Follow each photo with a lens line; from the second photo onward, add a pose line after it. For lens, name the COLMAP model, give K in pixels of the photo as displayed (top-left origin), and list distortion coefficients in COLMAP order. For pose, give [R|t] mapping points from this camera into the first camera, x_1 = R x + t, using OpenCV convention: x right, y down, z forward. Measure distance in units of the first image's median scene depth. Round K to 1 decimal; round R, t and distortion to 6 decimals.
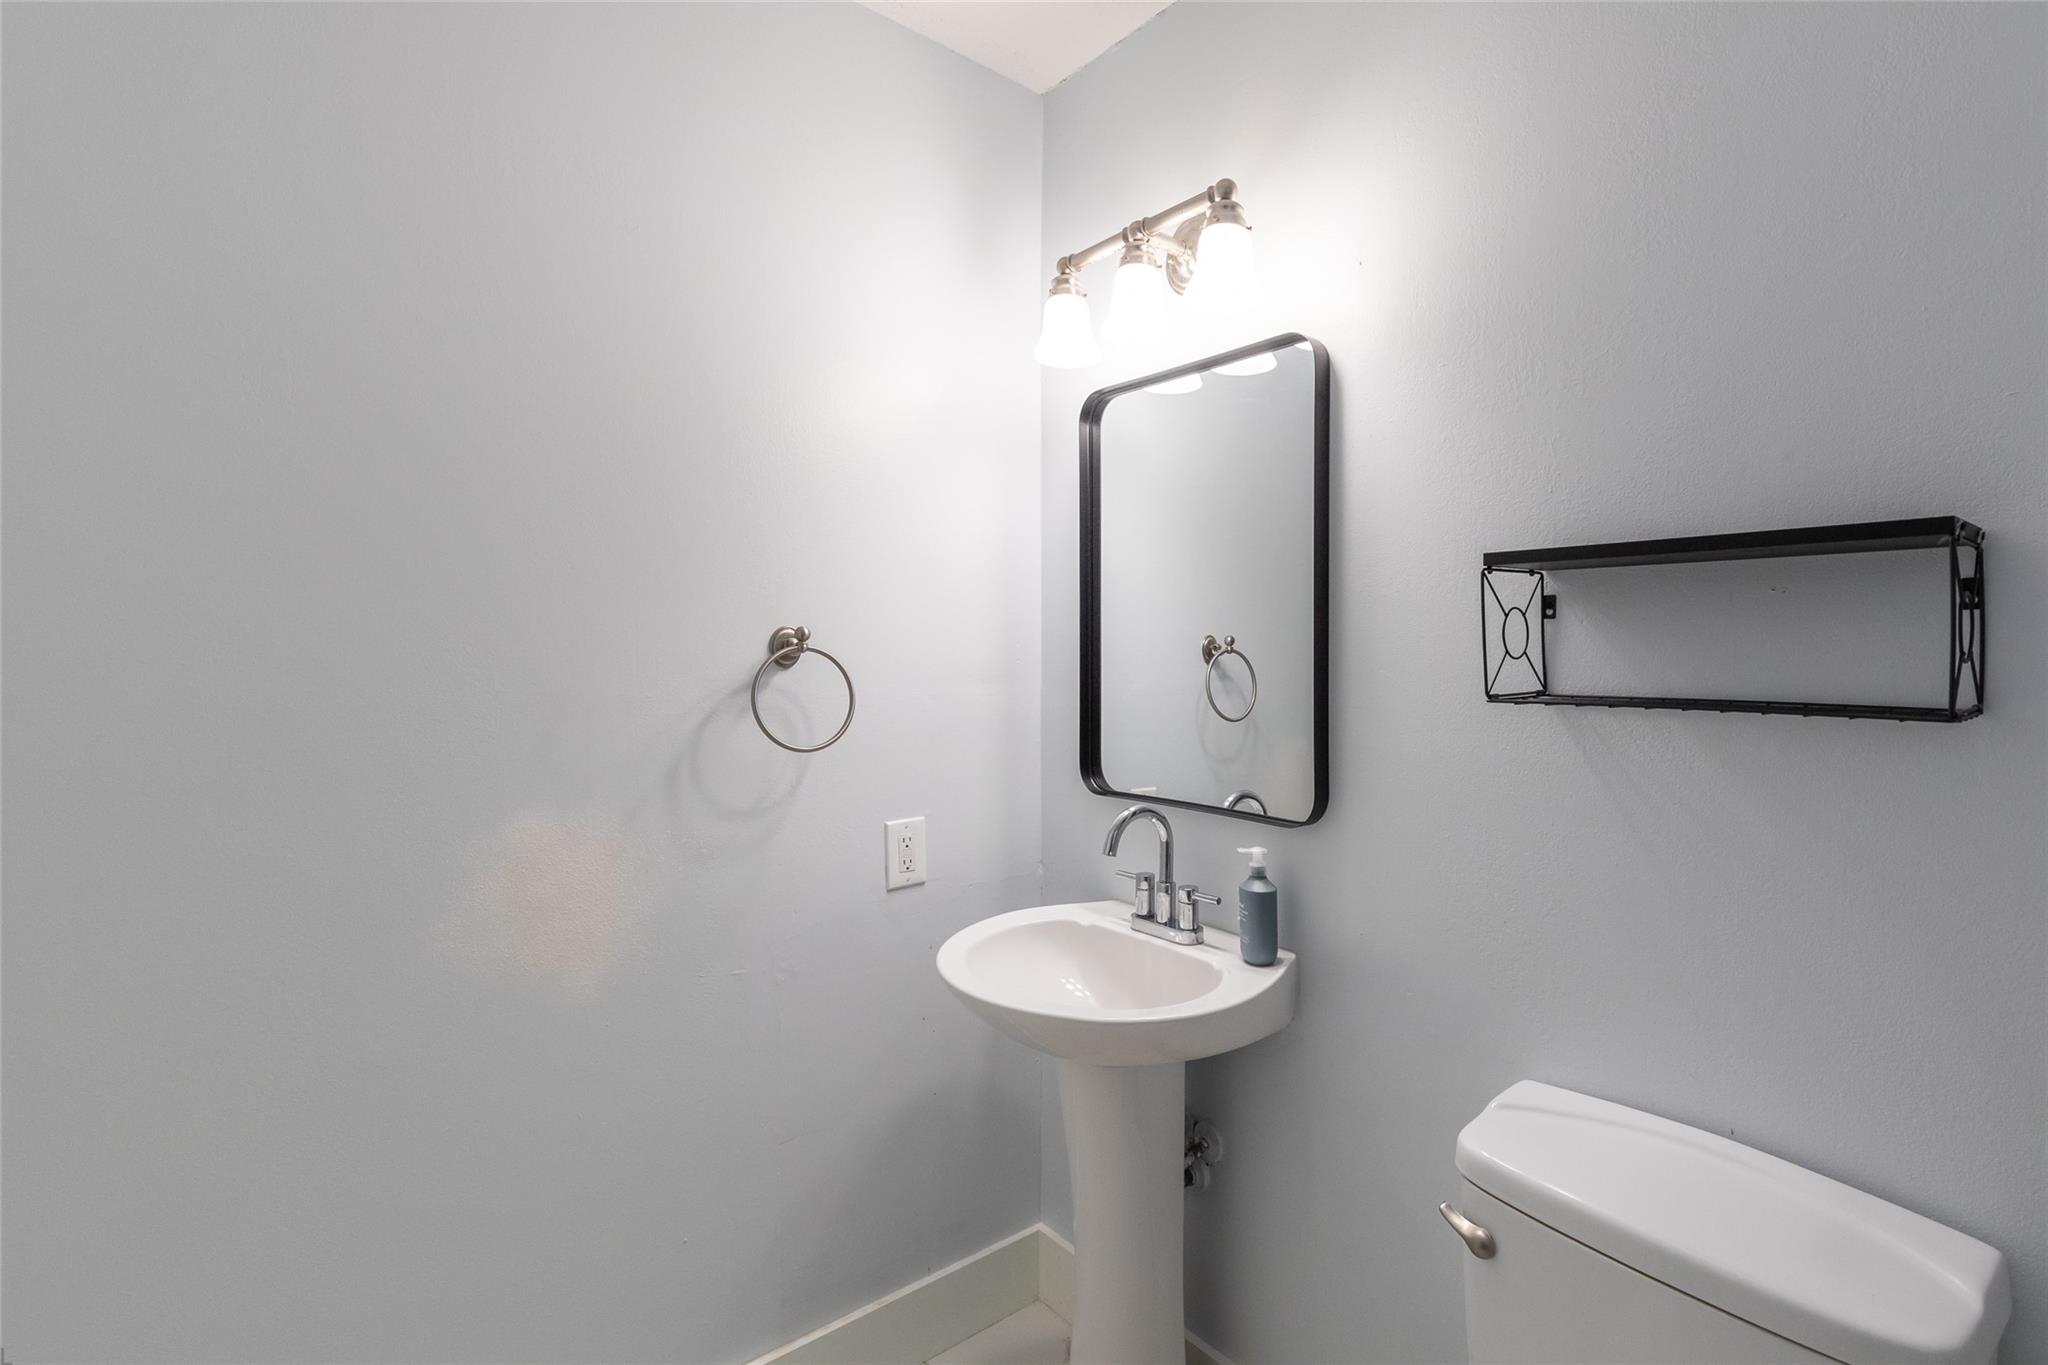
lens RADIAL K [[927.0, 0, 1023.1], [0, 927.0, 686.3], [0, 0, 1]] dist [-0.001964, 0.000436]
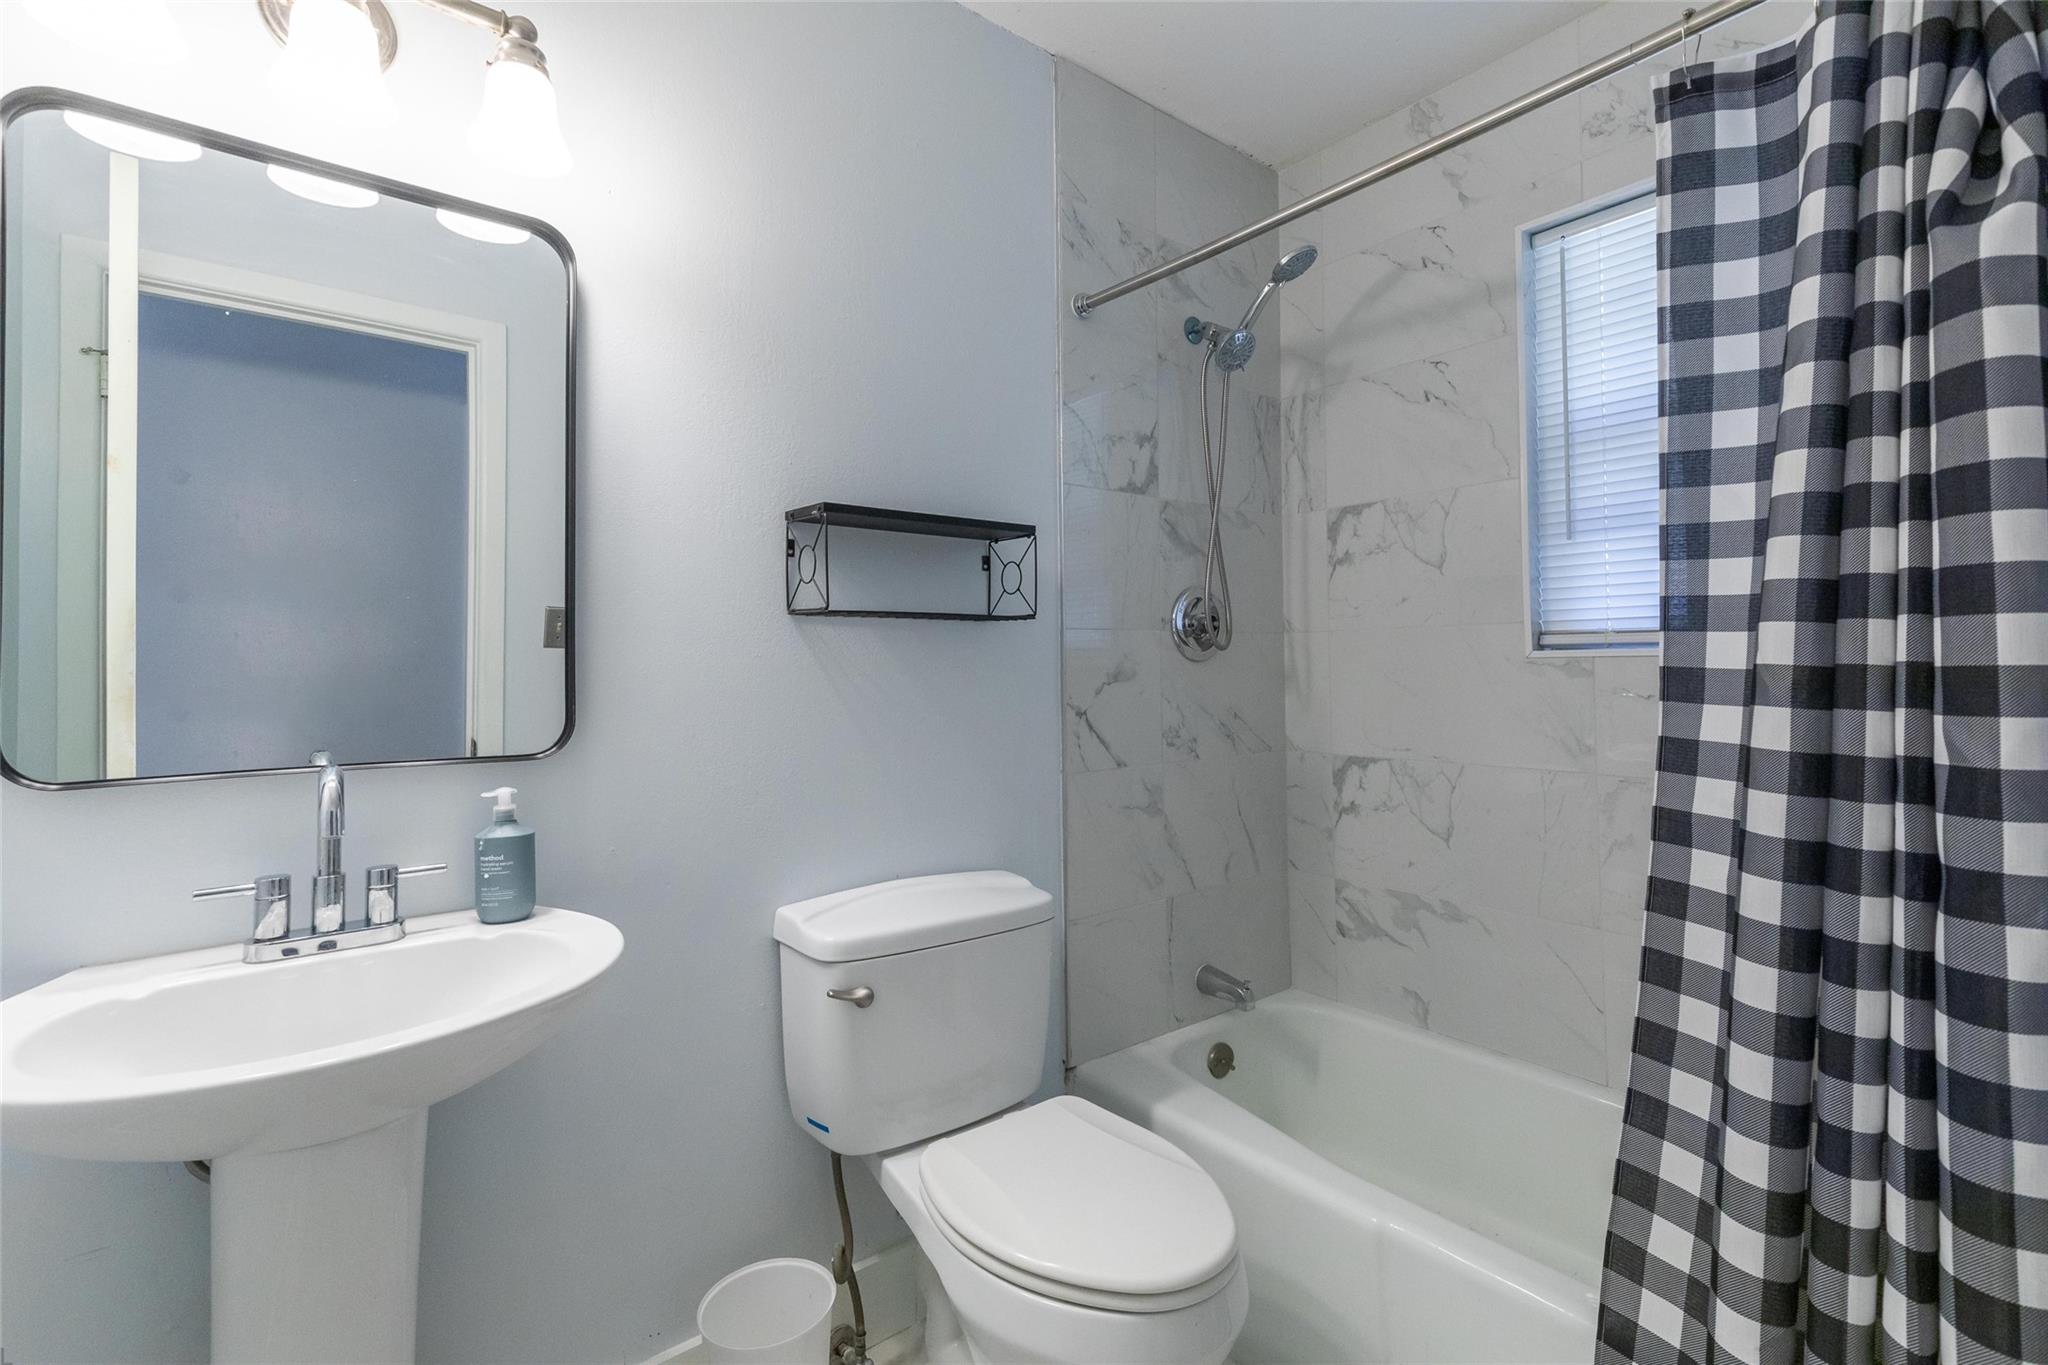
lens RADIAL K [[927.0, 0, 1023.1], [0, 927.0, 686.3], [0, 0, 1]] dist [-0.001964, 0.000436]
pose [[0.014659, -0.018750, 0.999717, -0.640229], [0.035877, 0.999190, 0.018214, 0.083924], [-0.999249, 0.035600, 0.015320, 0.523250]]
